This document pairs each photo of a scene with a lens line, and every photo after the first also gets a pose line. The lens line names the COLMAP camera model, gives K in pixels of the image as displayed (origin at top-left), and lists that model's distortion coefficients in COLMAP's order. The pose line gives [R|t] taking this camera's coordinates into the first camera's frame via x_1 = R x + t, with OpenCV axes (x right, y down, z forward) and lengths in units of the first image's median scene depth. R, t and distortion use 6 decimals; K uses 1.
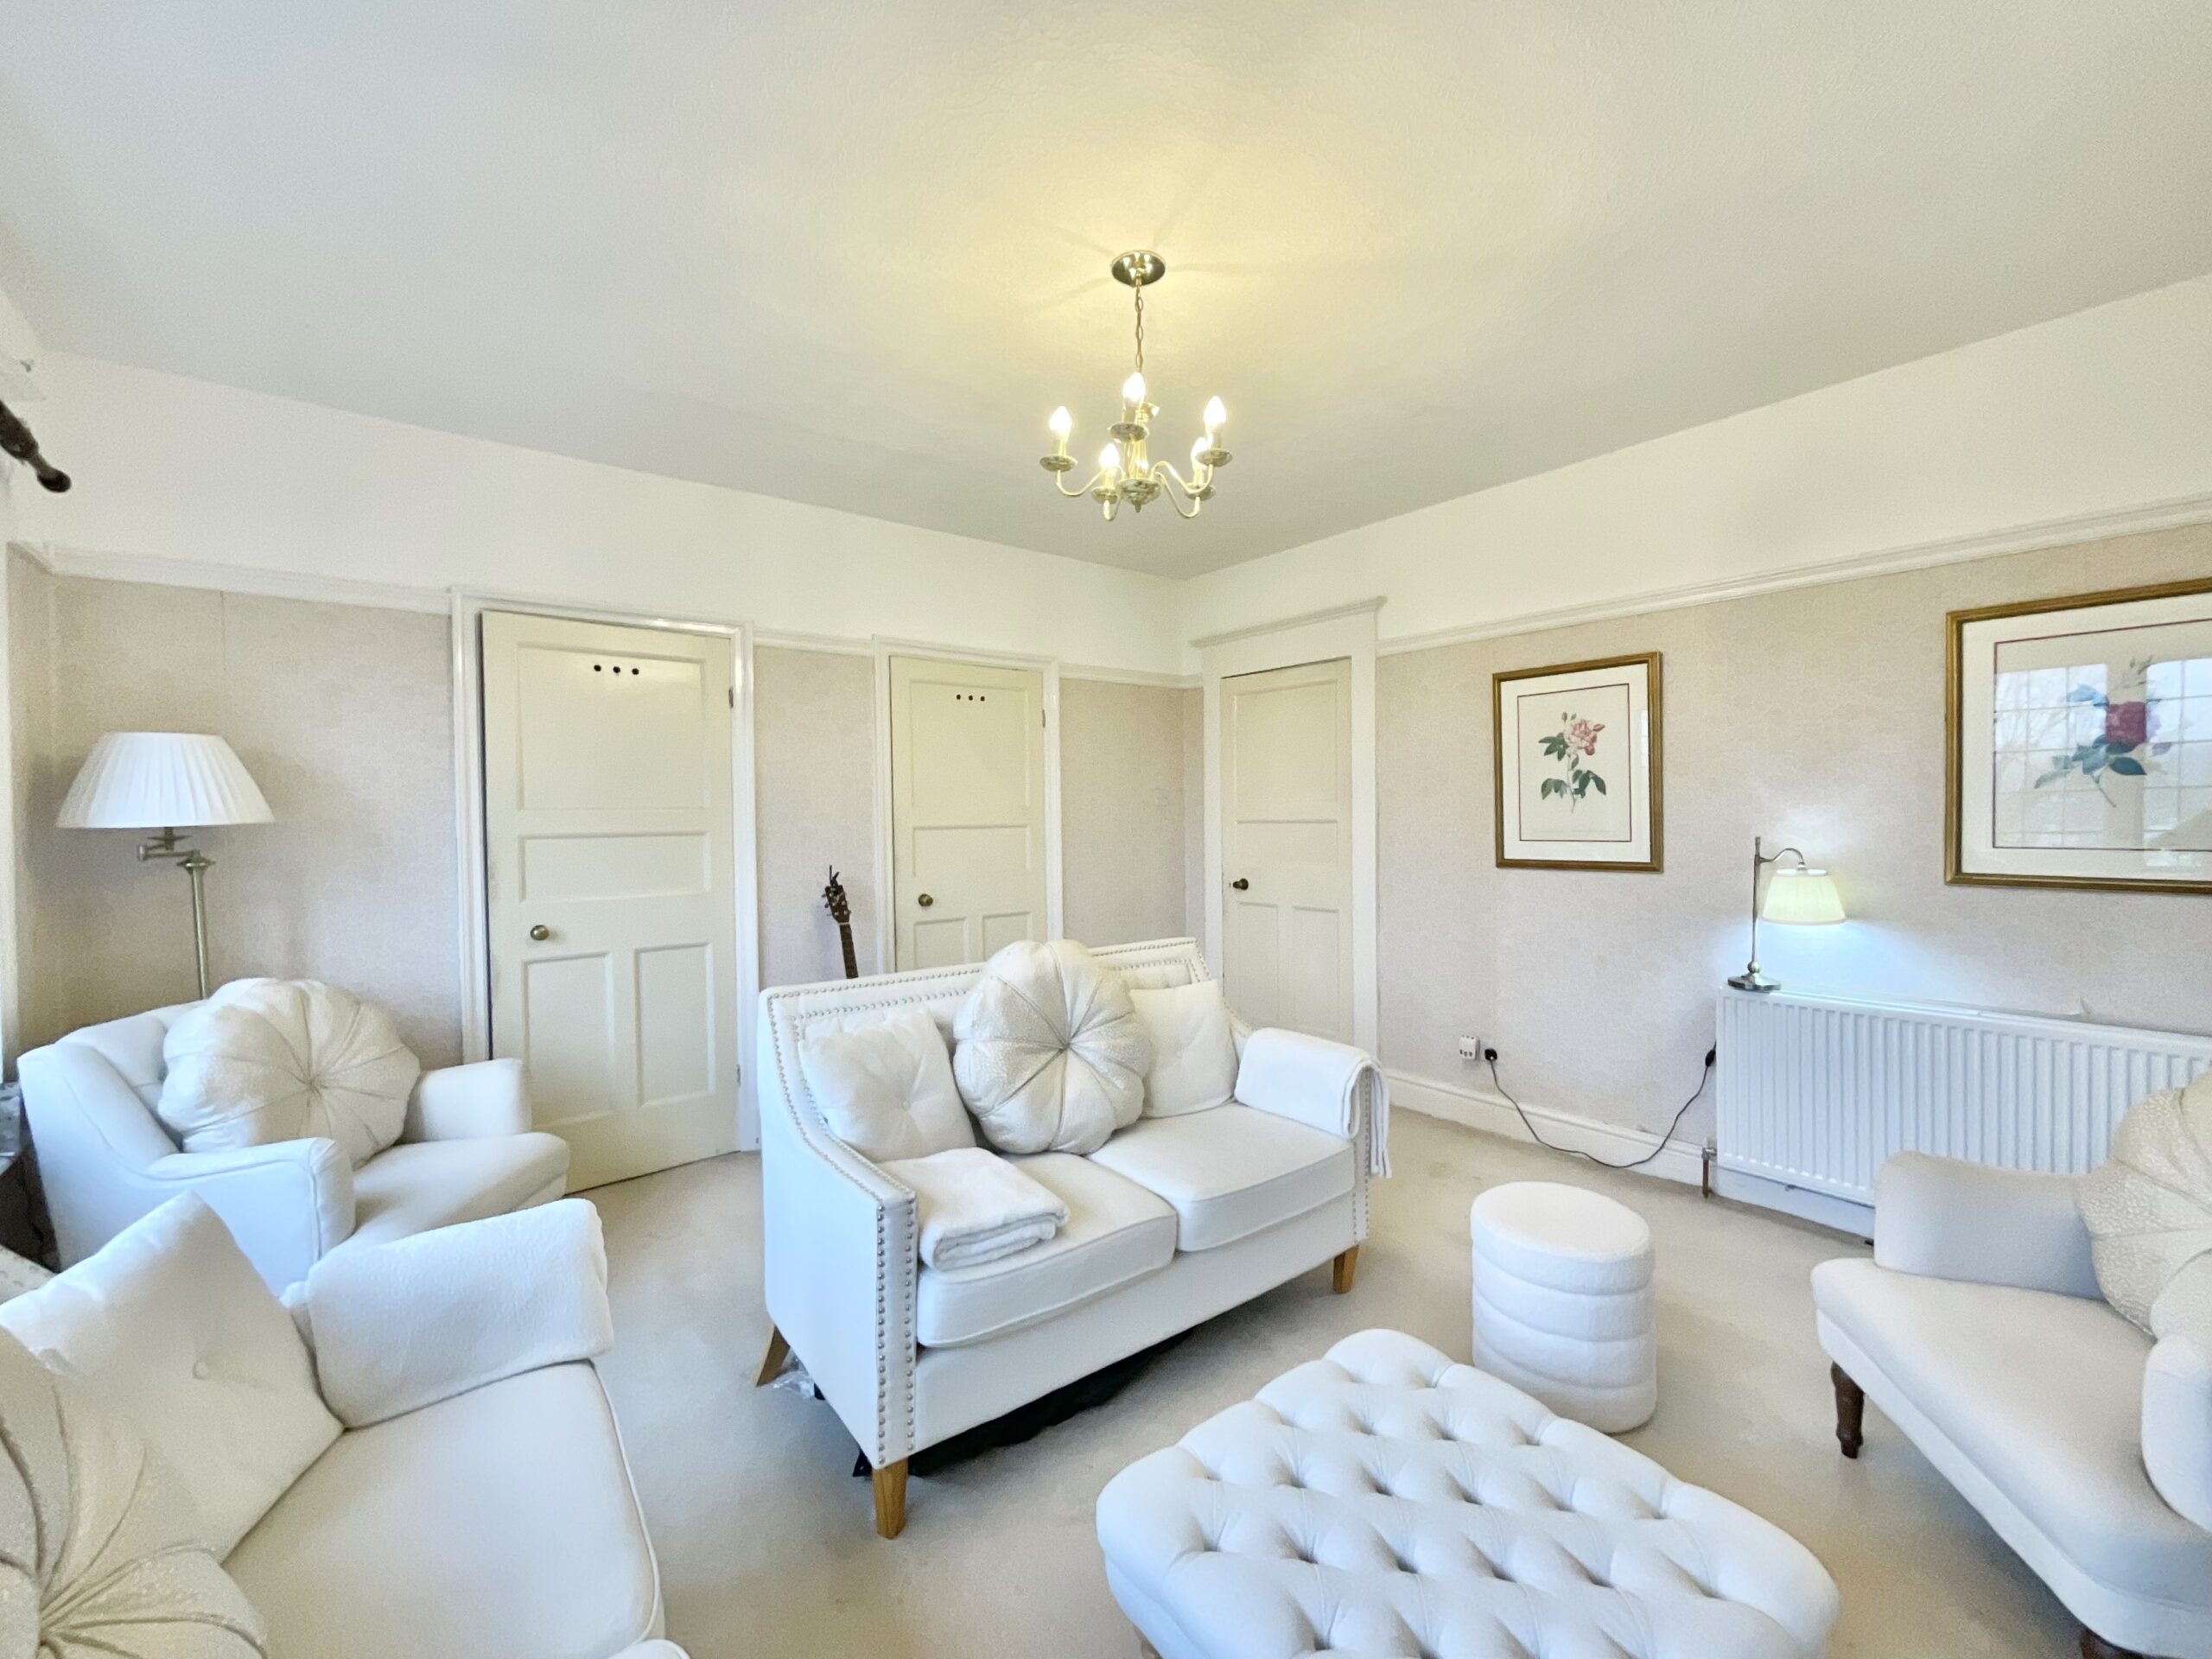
lens RADIAL K [[898.7, 0, 1111.4], [0, 898.7, 824.1], [0, 0, 1]] dist [0.007960, -0.002133]
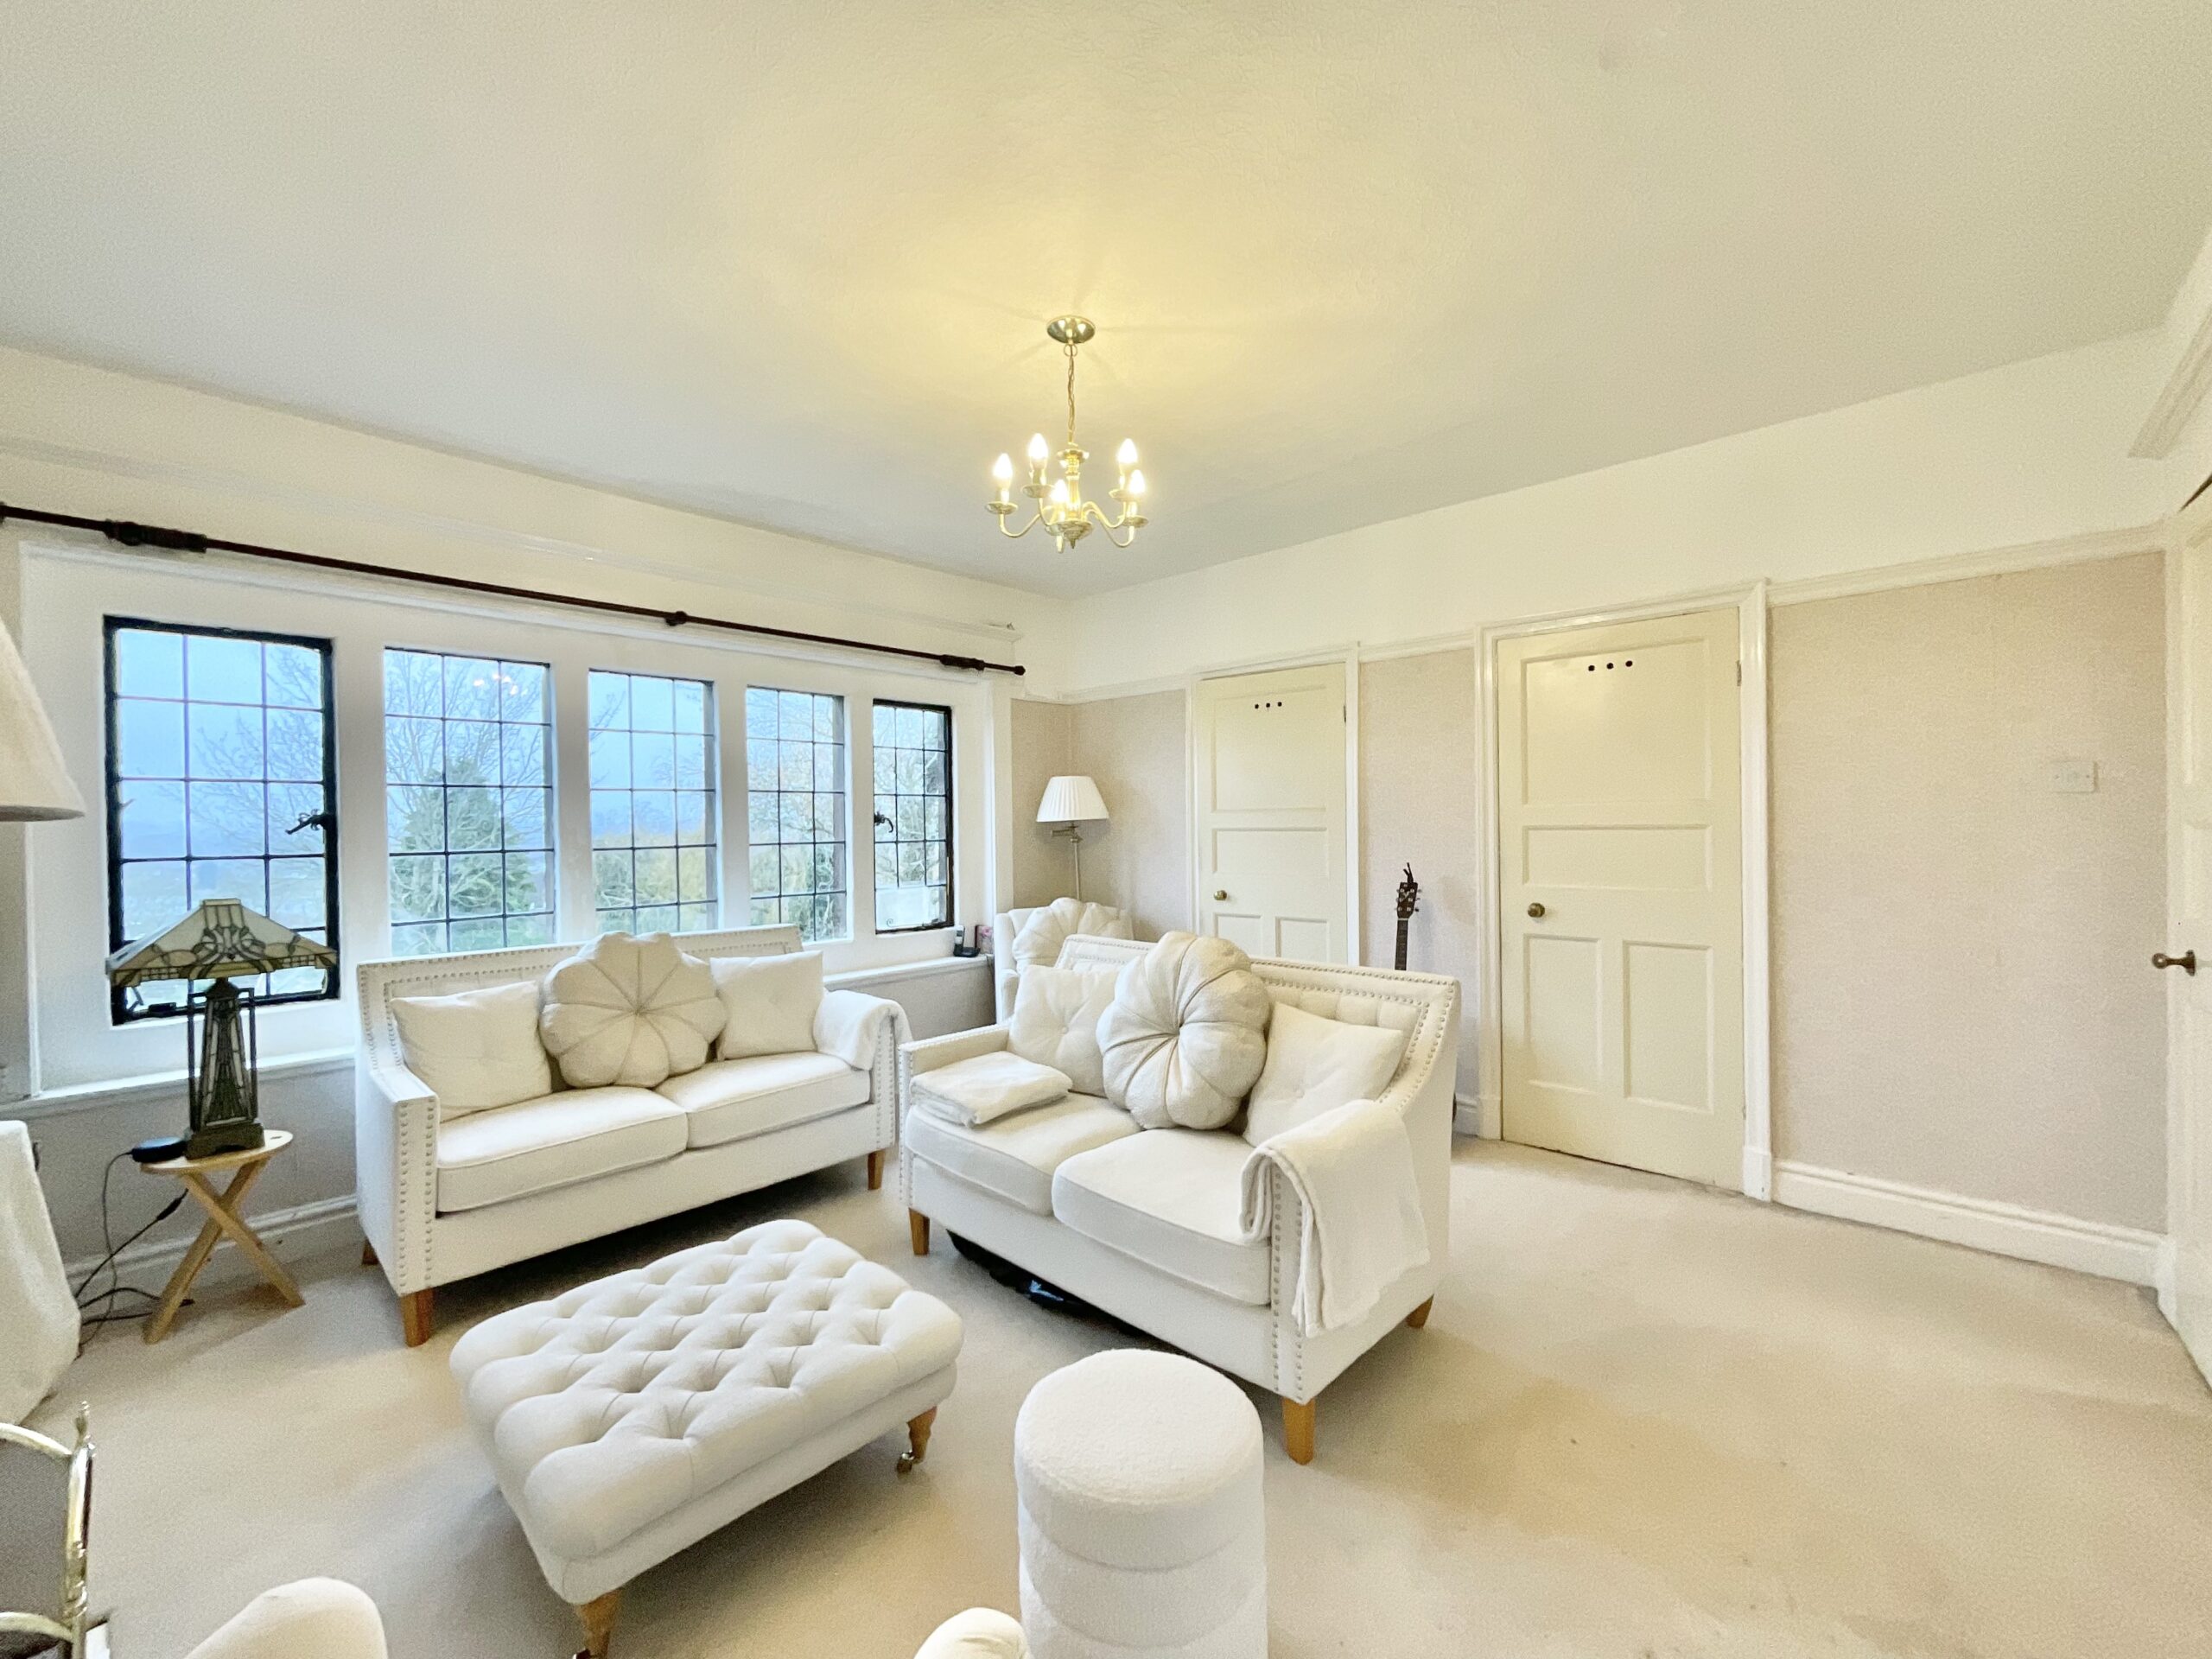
lens RADIAL K [[898.7, 0, 1099.4], [0, 898.7, 820.7], [0, 0, 1]] dist [0.007960, -0.002133]
pose [[0.158731, 0.011067, -0.987260, 0.772055], [-0.000070, 0.999937, 0.011198, -0.015524], [0.987322, -0.001708, 0.158722, 0.571800]]
